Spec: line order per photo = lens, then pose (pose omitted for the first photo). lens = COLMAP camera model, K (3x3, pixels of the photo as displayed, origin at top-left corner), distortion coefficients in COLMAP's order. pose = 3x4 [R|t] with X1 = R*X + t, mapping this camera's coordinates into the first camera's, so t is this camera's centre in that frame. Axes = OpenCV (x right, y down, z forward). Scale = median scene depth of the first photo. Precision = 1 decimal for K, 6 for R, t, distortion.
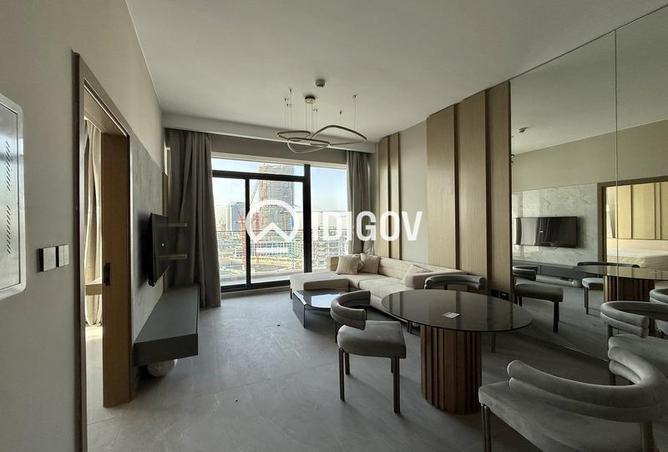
lens RADIAL K [[270.7, 0, 334.0], [0, 270.7, 226.0], [0, 0, 1]] dist [-0.001053, -0.000106]
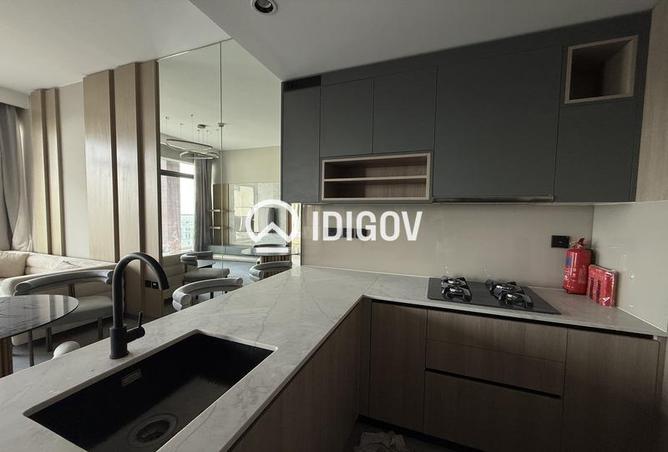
lens RADIAL K [[270.7, 0, 334.0], [0, 270.7, 226.0], [0, 0, 1]] dist [-0.001053, -0.000106]
pose [[0.738632, -0.016253, 0.673913, 0.346705], [-0.013913, 0.999129, 0.039346, -0.002270], [-0.673966, -0.038438, 0.737762, -0.108720]]
